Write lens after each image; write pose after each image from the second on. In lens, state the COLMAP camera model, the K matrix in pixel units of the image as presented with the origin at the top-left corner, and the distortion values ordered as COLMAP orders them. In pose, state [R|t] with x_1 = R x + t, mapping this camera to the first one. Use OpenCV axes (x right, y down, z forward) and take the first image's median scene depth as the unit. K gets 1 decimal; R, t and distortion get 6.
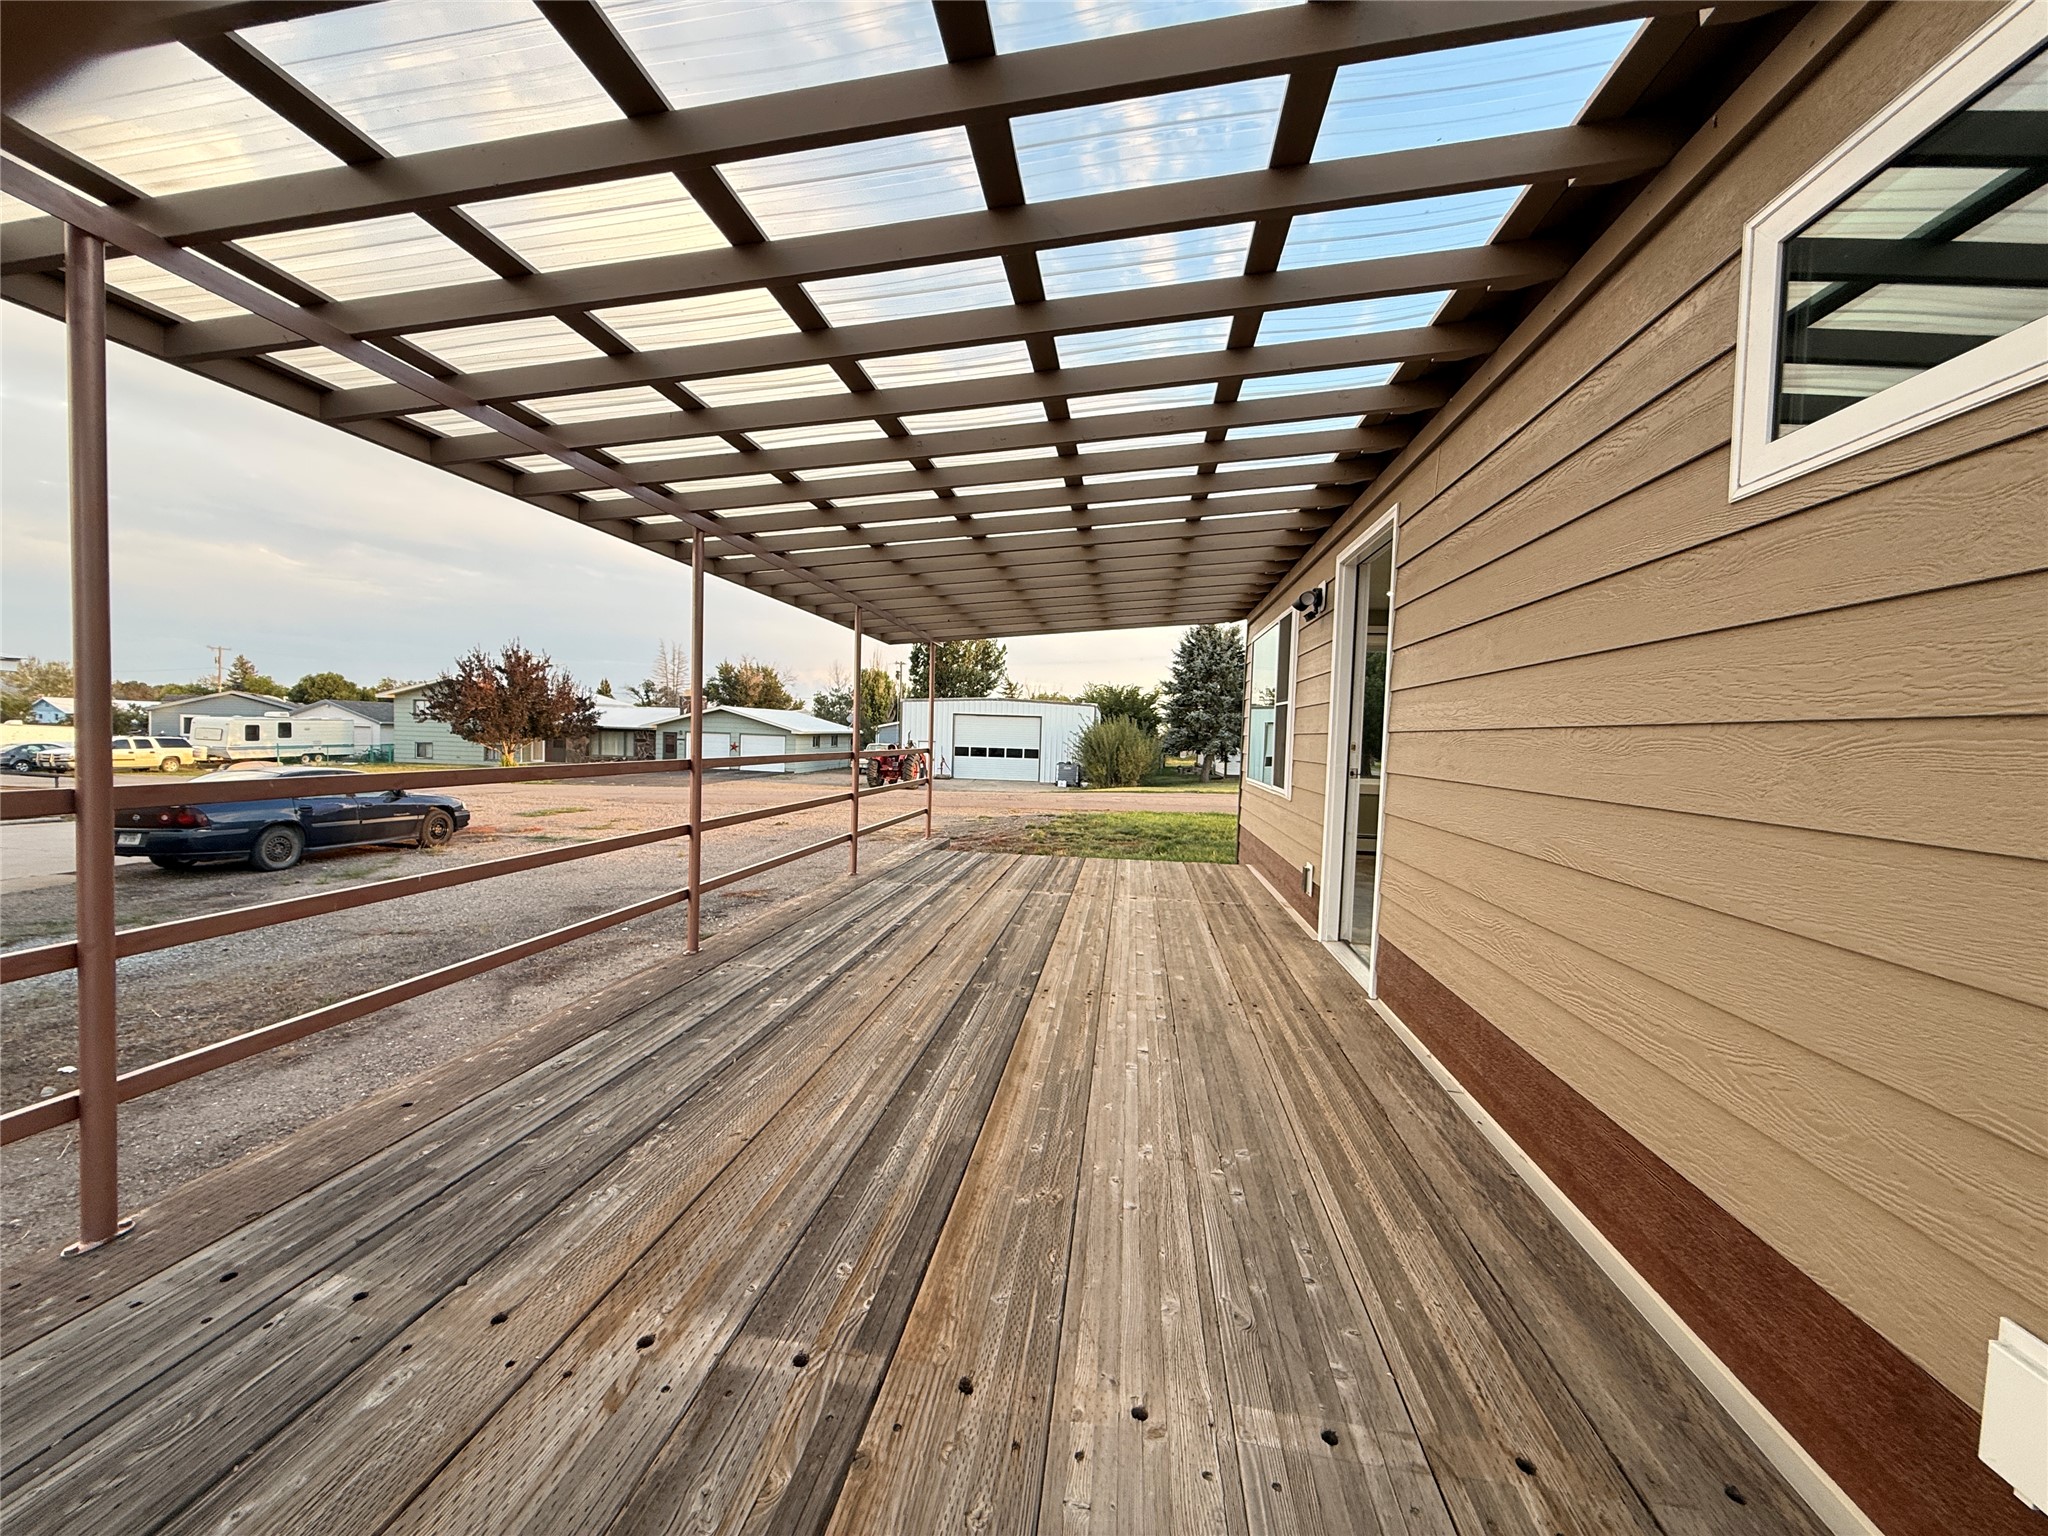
lens RADIAL K [[810.9, 0, 1024.0], [0, 810.9, 768.0], [0, 0, 1]] dist [-0.000660, 0.000159]
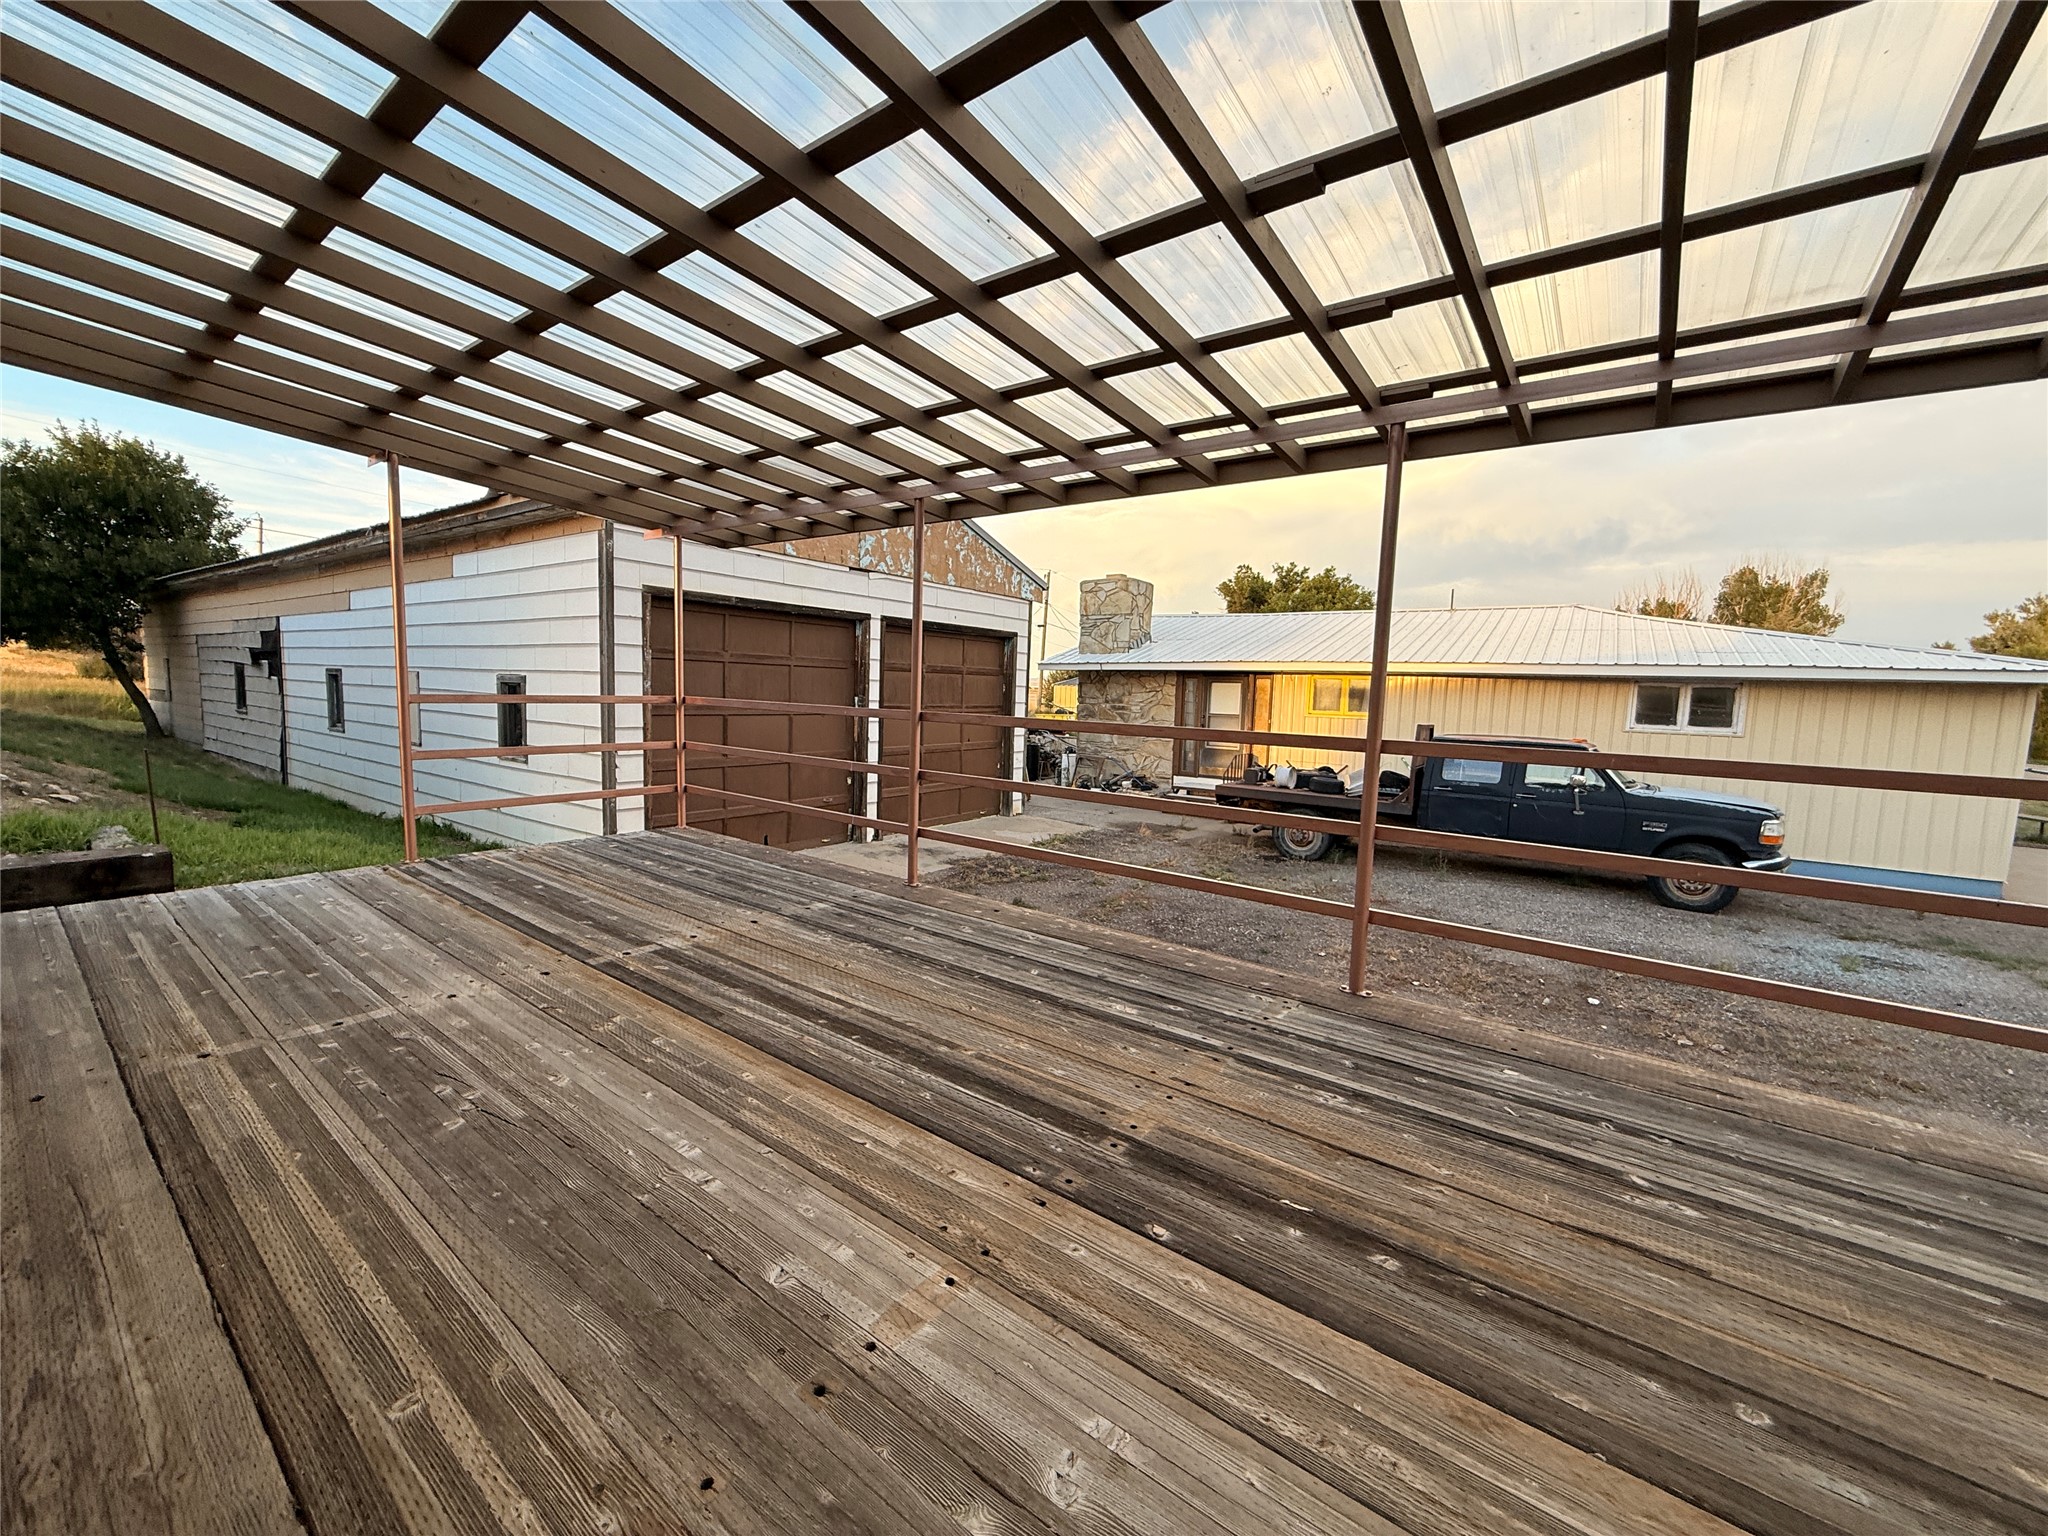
lens RADIAL K [[810.9, 0, 1024.0], [0, 810.9, 768.0], [0, 0, 1]] dist [-0.000660, 0.000159]
pose [[-0.490541, 0.043011, -0.870356, 0.589025], [-0.081329, 0.992162, 0.094868, -0.044369], [0.867614, 0.117322, -0.483198, 1.568443]]
